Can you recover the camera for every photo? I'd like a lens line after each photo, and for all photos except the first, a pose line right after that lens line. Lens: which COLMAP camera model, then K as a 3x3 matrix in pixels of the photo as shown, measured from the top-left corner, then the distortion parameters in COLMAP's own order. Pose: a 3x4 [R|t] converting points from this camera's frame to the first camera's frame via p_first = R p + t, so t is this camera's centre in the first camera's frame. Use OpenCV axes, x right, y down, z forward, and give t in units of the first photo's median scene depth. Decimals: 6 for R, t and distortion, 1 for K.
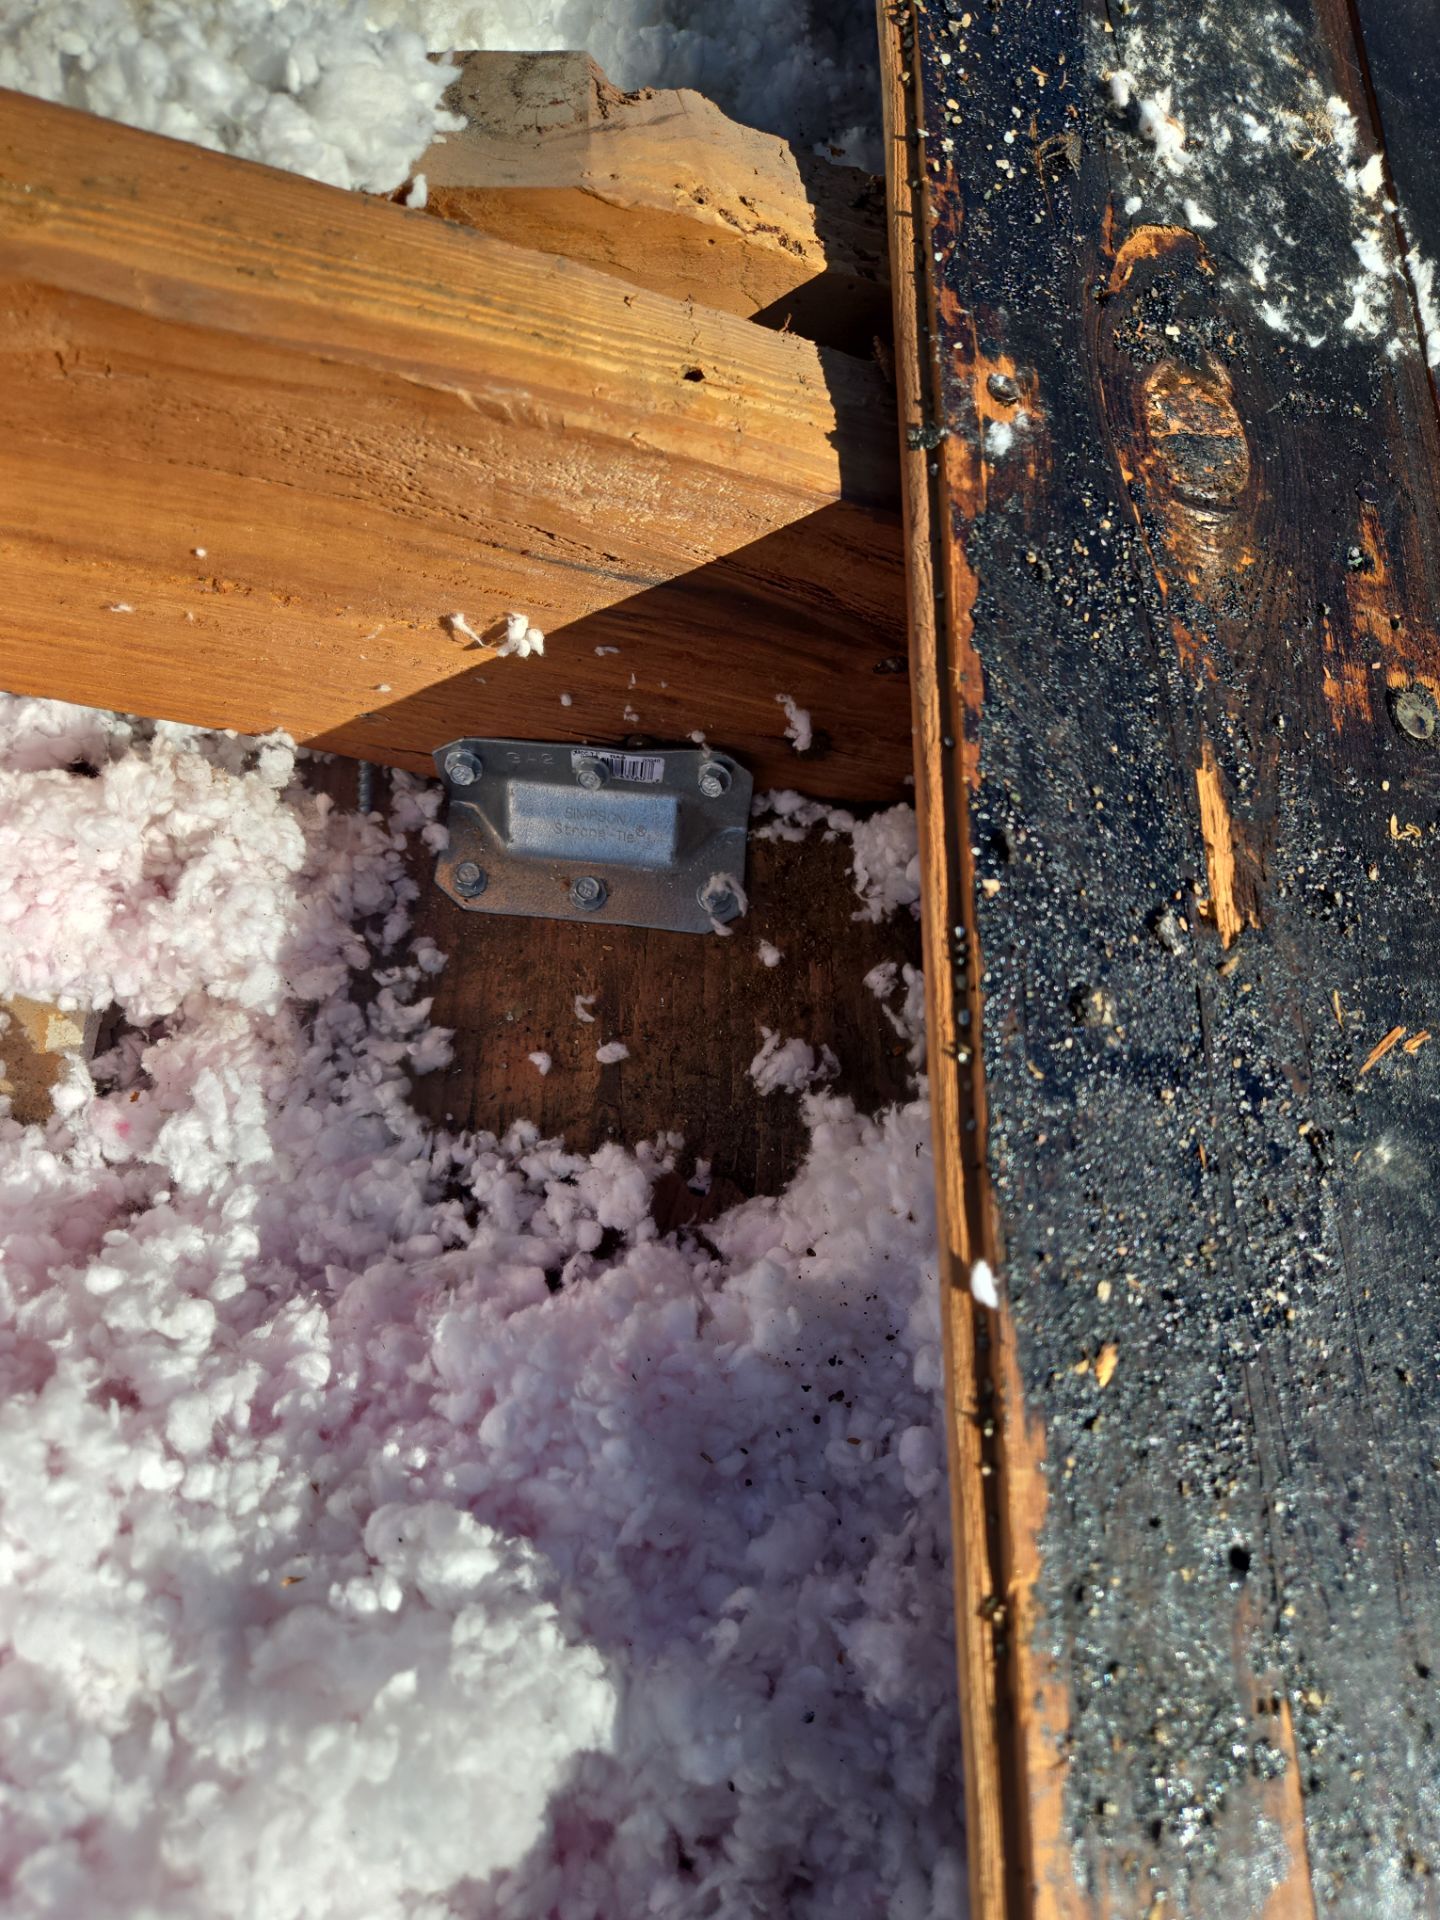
lens RADIAL K [[1375.1, 0, 720.0], [0, 1375.1, 960.0], [0, 0, 1]] dist [0.103342, -0.095259]
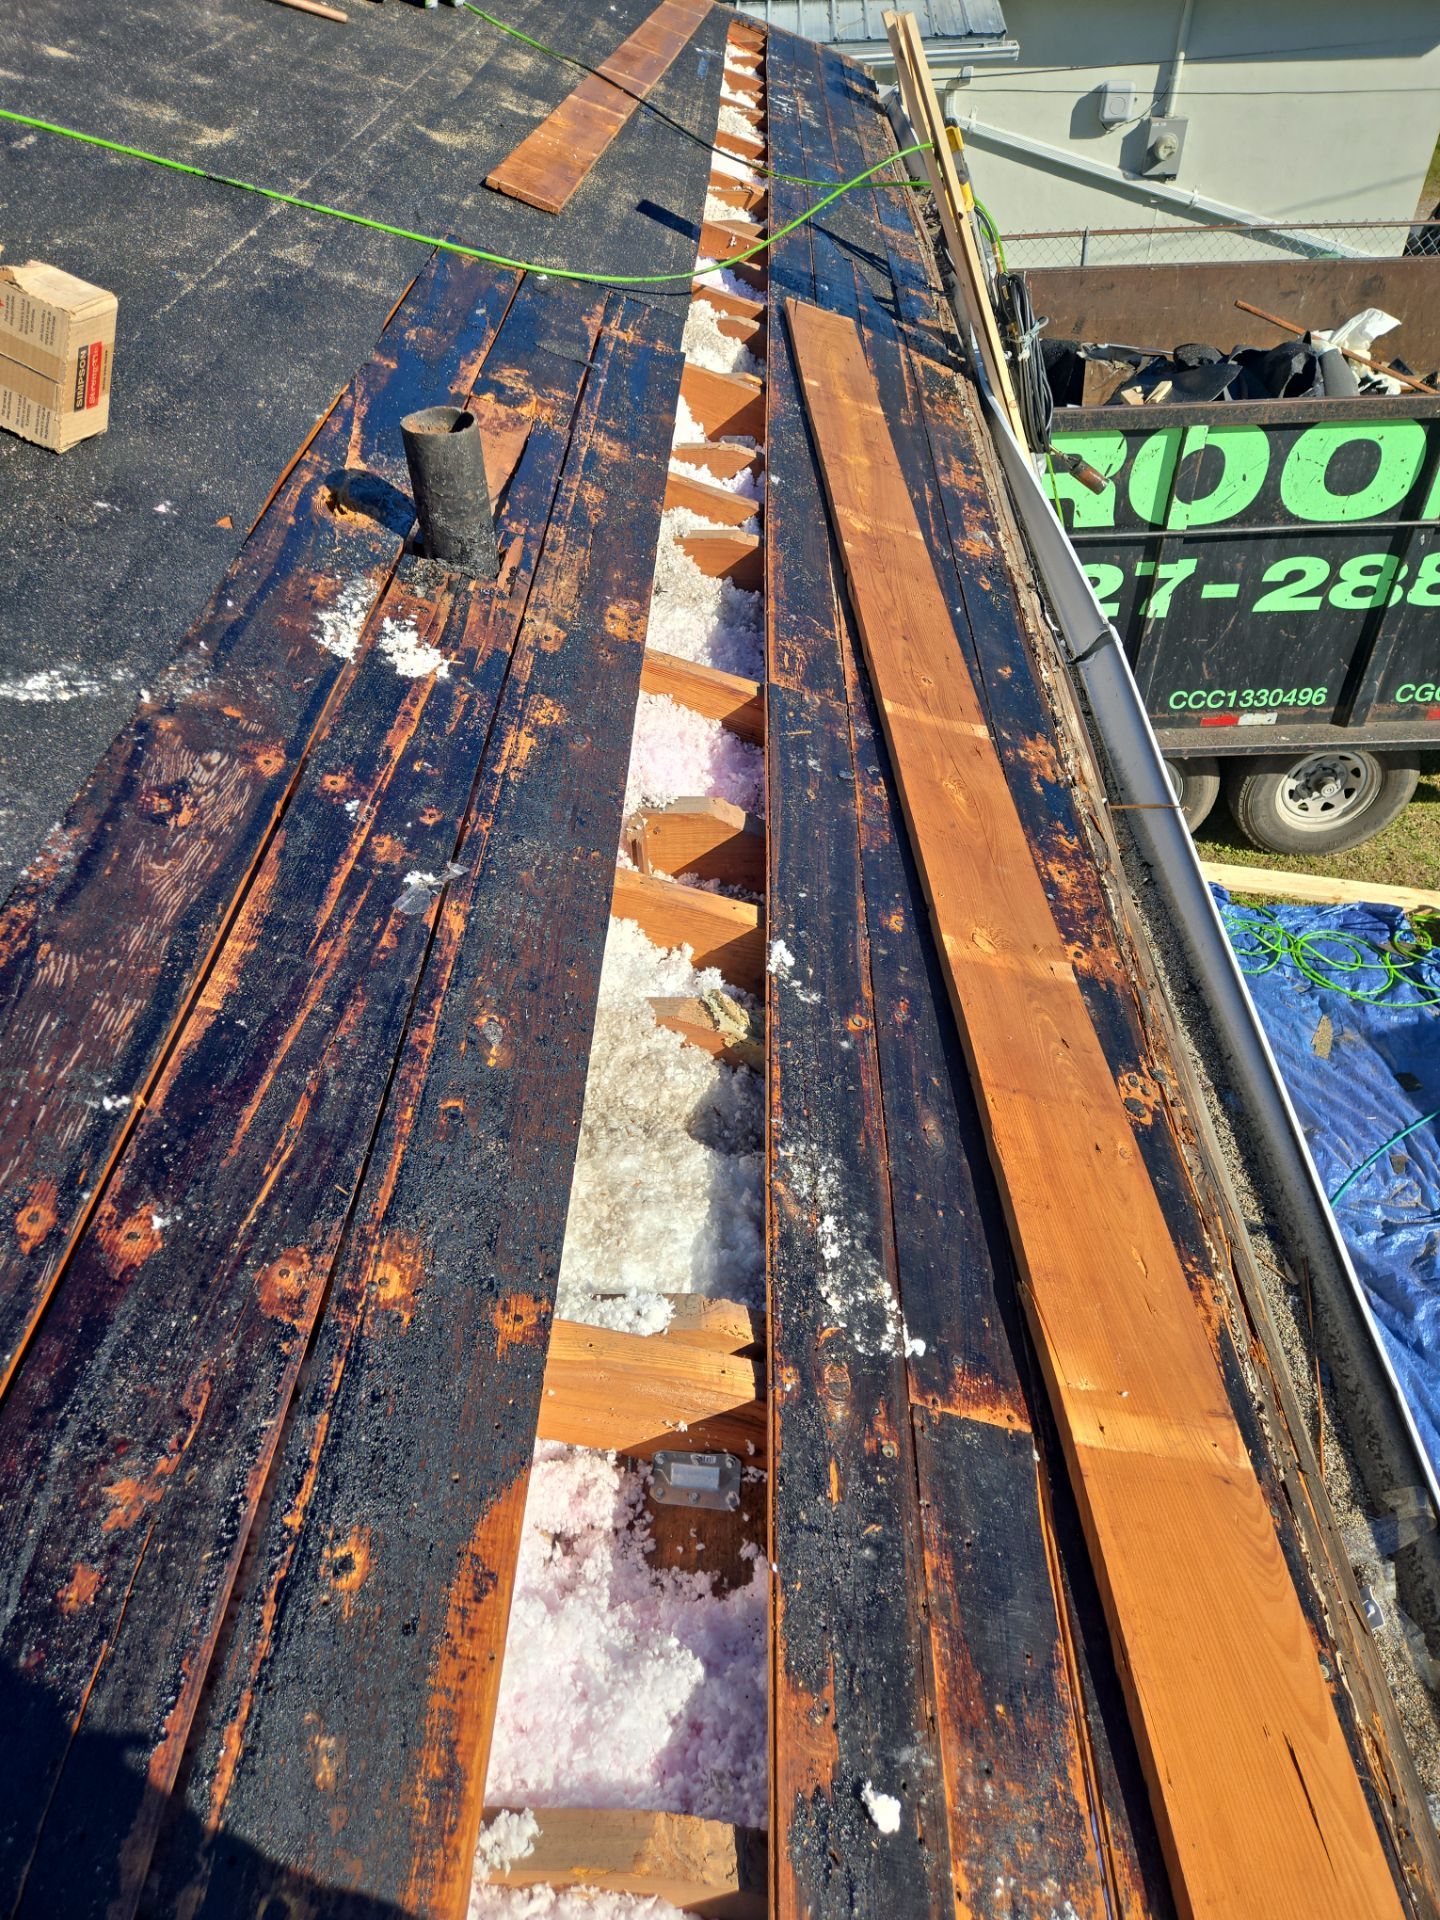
lens RADIAL K [[1375.1, 0, 720.0], [0, 1375.1, 960.0], [0, 0, 1]] dist [0.103342, -0.095259]
pose [[0.999149, -0.008929, -0.040281, 0.139617], [-0.009908, 0.895804, -0.444338, 0.336124], [0.040051, 0.444359, 0.894953, -3.100670]]
